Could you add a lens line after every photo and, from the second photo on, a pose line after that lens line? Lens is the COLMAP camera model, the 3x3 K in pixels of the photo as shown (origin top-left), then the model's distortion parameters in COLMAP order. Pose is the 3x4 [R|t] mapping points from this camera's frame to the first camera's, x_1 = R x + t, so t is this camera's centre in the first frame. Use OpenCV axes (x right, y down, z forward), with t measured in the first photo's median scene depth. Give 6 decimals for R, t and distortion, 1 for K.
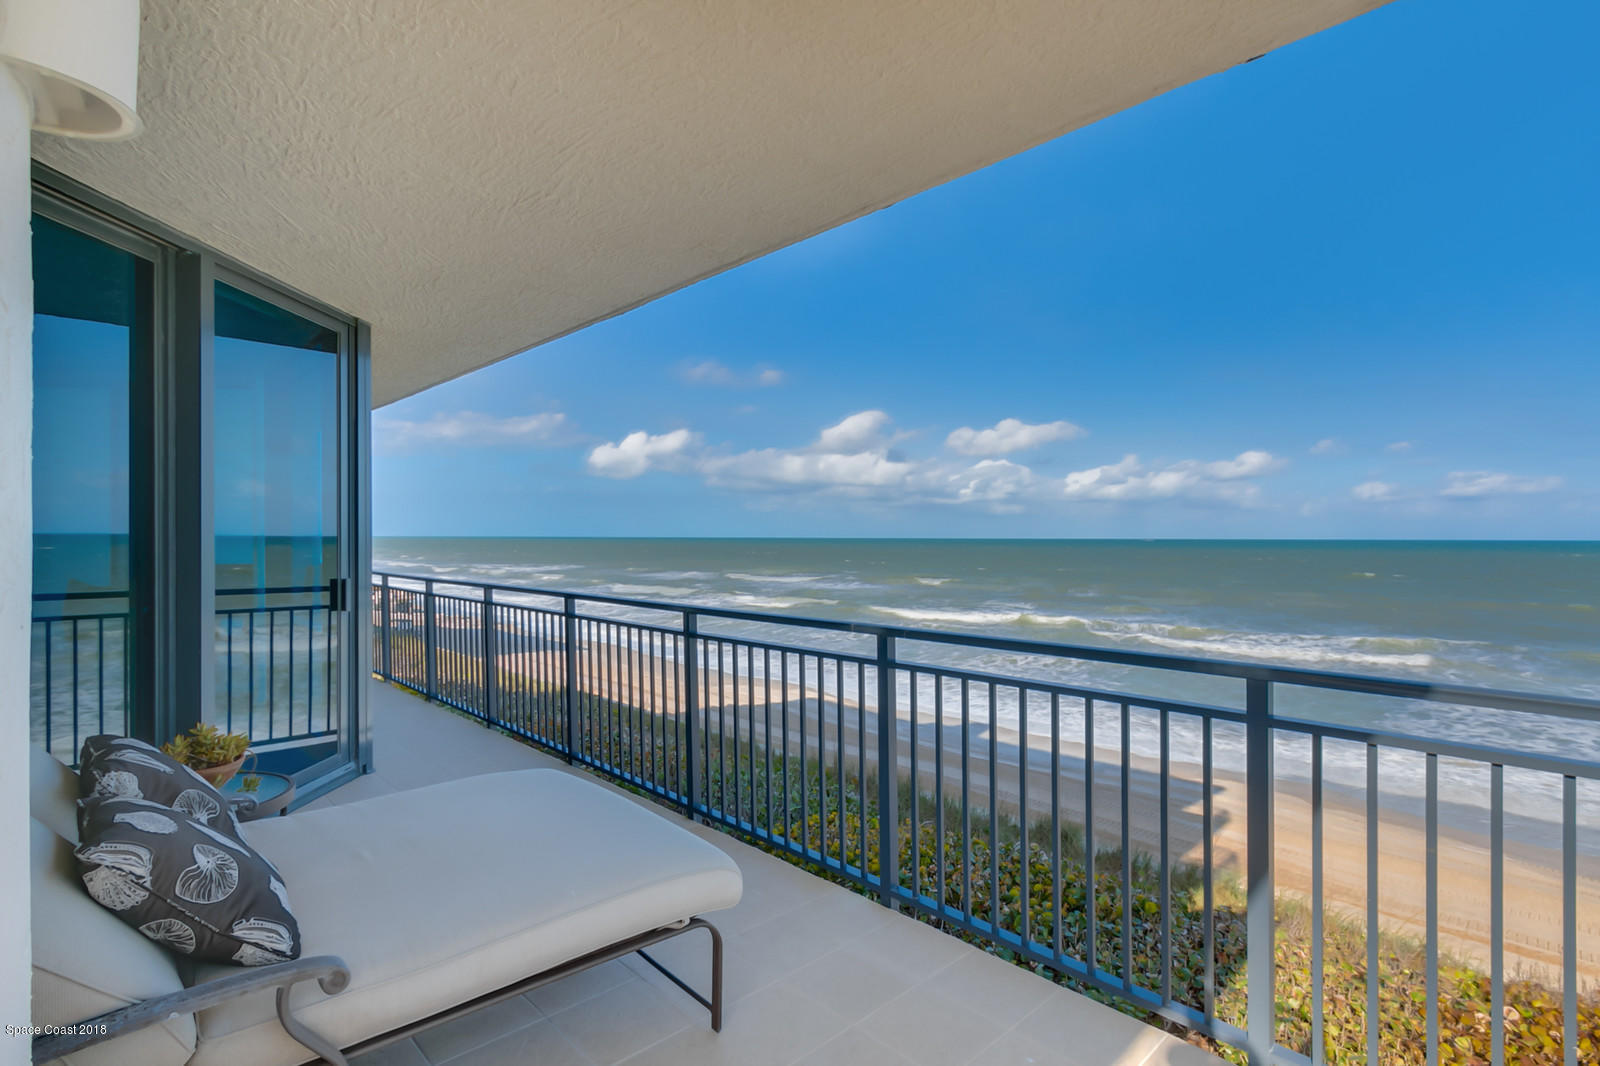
lens RADIAL K [[809.2, 0, 788.2], [0, 809.2, 536.6], [0, 0, 1]] dist [-0.001915, -0.000408]
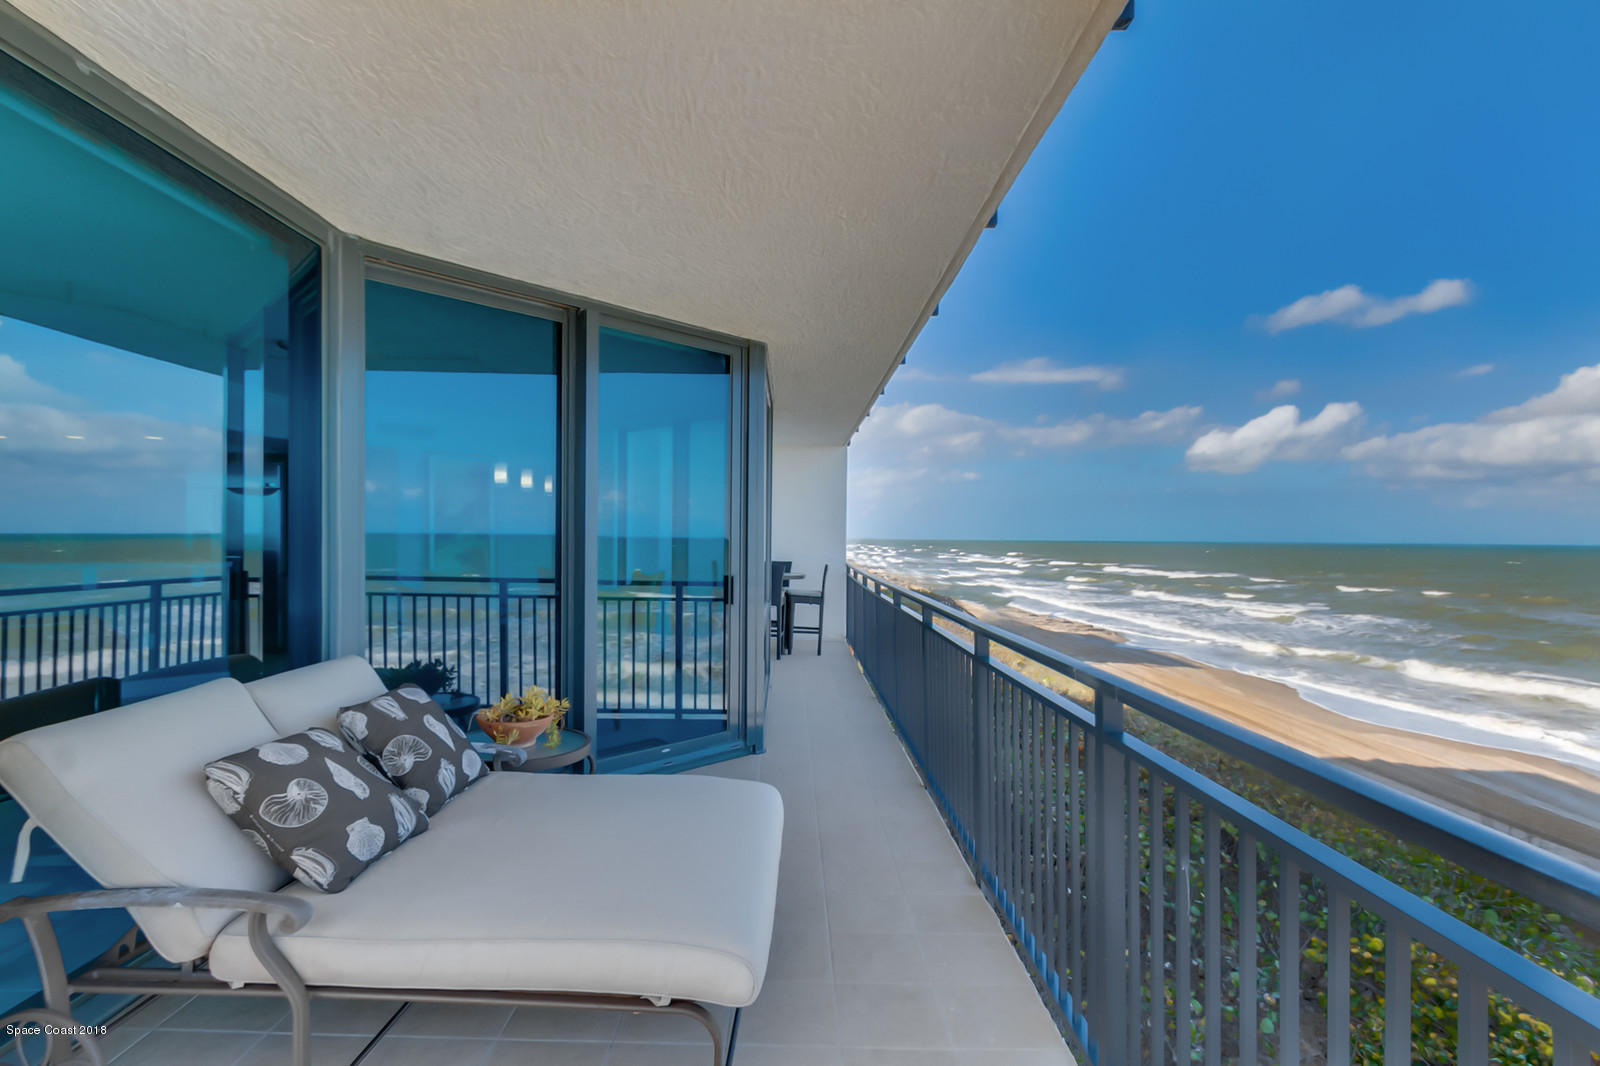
lens RADIAL K [[809.2, 0, 788.2], [0, 809.2, 536.6], [0, 0, 1]] dist [-0.001915, -0.000408]
pose [[0.715358, -0.000966, -0.698757, 0.283748], [-0.002507, 0.999989, -0.003950, 0.003328], [0.698754, 0.004577, 0.715348, 0.258386]]
